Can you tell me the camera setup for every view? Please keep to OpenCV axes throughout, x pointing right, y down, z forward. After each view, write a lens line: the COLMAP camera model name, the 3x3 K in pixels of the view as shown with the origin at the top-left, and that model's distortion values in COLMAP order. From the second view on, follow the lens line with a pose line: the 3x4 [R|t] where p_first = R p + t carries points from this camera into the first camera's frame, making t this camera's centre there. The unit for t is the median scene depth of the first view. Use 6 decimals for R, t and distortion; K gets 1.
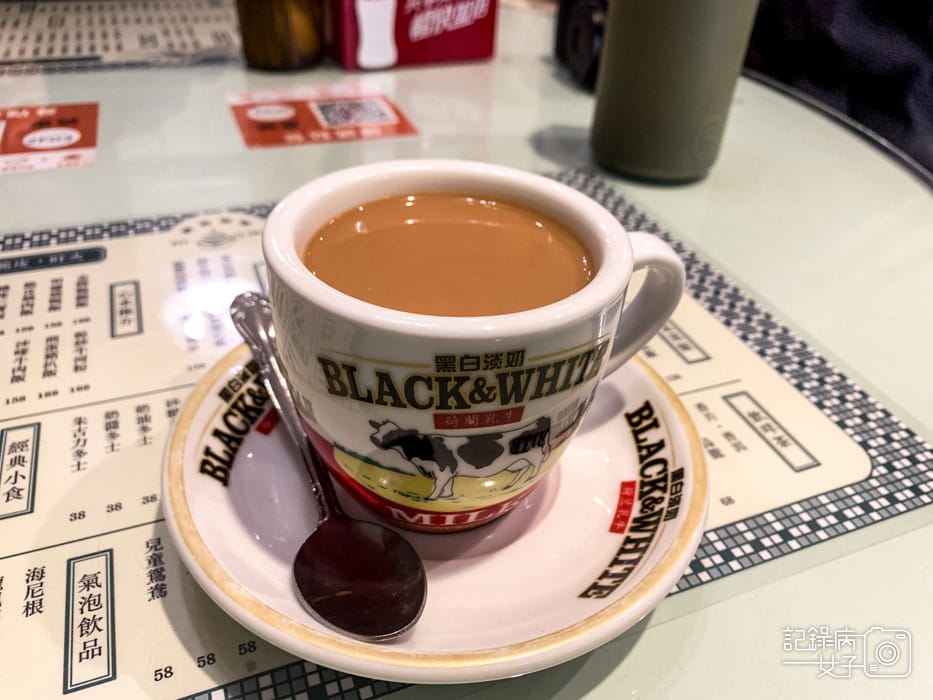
lens RADIAL K [[709.2, 0, 466.5], [0, 709.2, 350.0], [0, 0, 1]] dist [-0.001325, -0.001349]
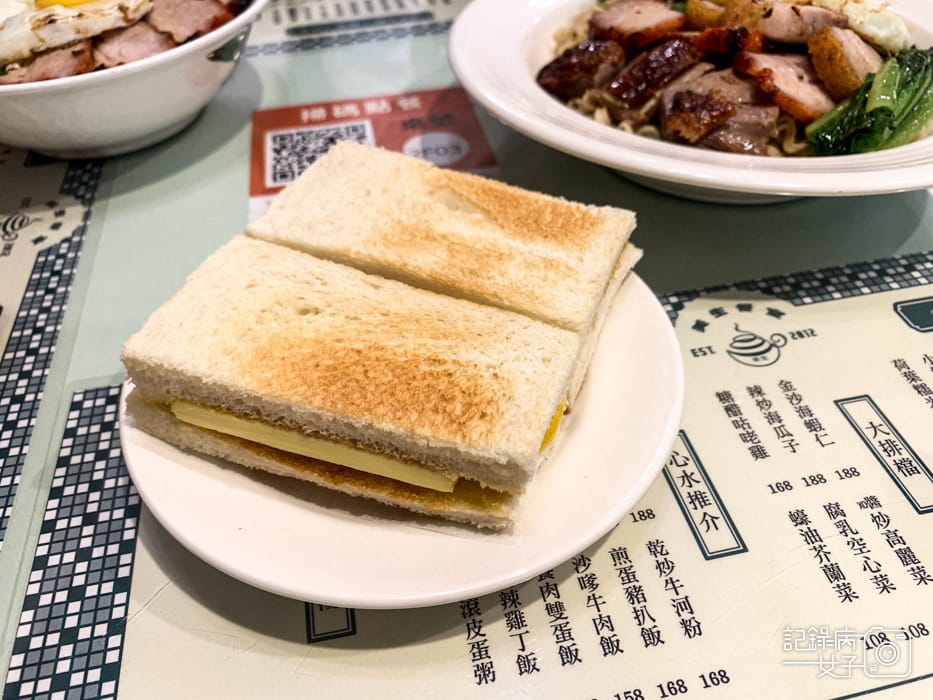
lens RADIAL K [[709.2, 0, 466.5], [0, 709.2, 350.0], [0, 0, 1]] dist [-0.001325, -0.001349]
pose [[0.980201, 0.055770, -0.189991, -0.592706], [-0.029971, 0.990249, 0.136049, -0.284244], [0.195726, -0.127661, 0.972314, 0.340224]]
